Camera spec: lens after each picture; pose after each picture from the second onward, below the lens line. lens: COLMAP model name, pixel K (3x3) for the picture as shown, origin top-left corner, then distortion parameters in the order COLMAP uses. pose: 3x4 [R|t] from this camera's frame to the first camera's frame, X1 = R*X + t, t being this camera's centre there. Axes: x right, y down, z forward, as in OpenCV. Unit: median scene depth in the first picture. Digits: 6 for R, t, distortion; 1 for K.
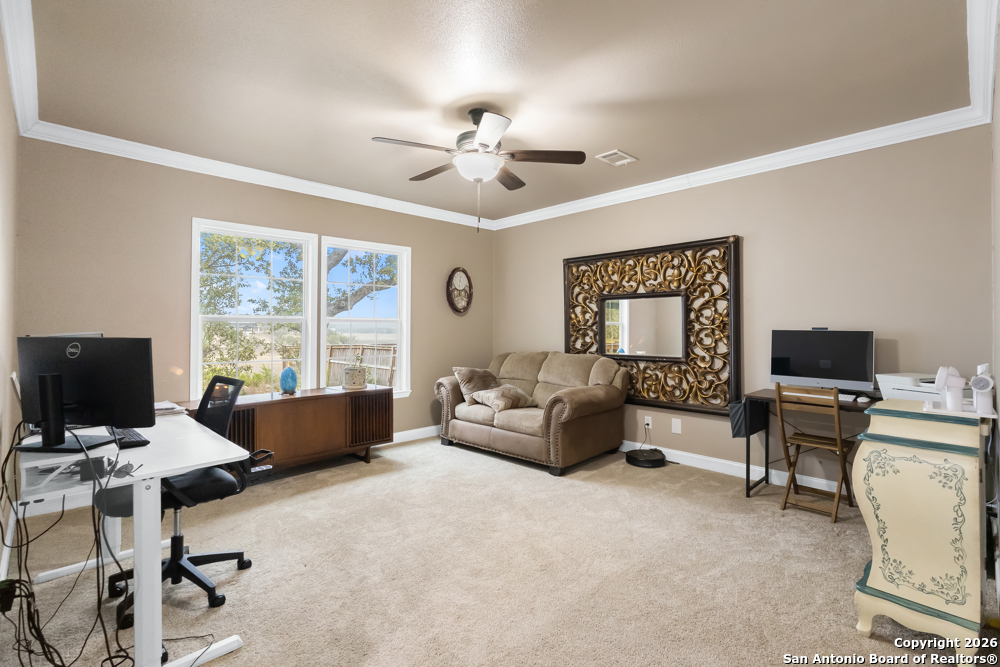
lens RADIAL K [[458.9, 0, 496.7], [0, 458.9, 331.1], [0, 0, 1]] dist [-0.001716, -0.000017]
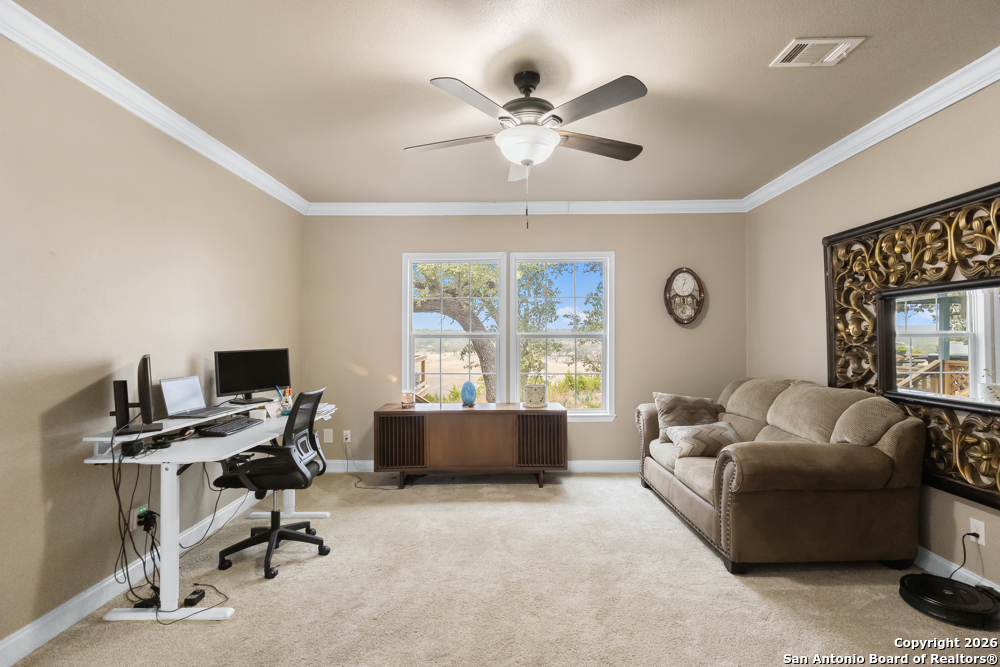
lens RADIAL K [[458.0, 0, 502.8], [0, 458.0, 338.9], [0, 0, 1]] dist [0.000913, 0.000275]
pose [[0.713629, -0.000887, -0.700524, 0.303709], [-0.003274, 0.999984, -0.004602, -0.012363], [0.700517, 0.005578, 0.713614, 0.254395]]
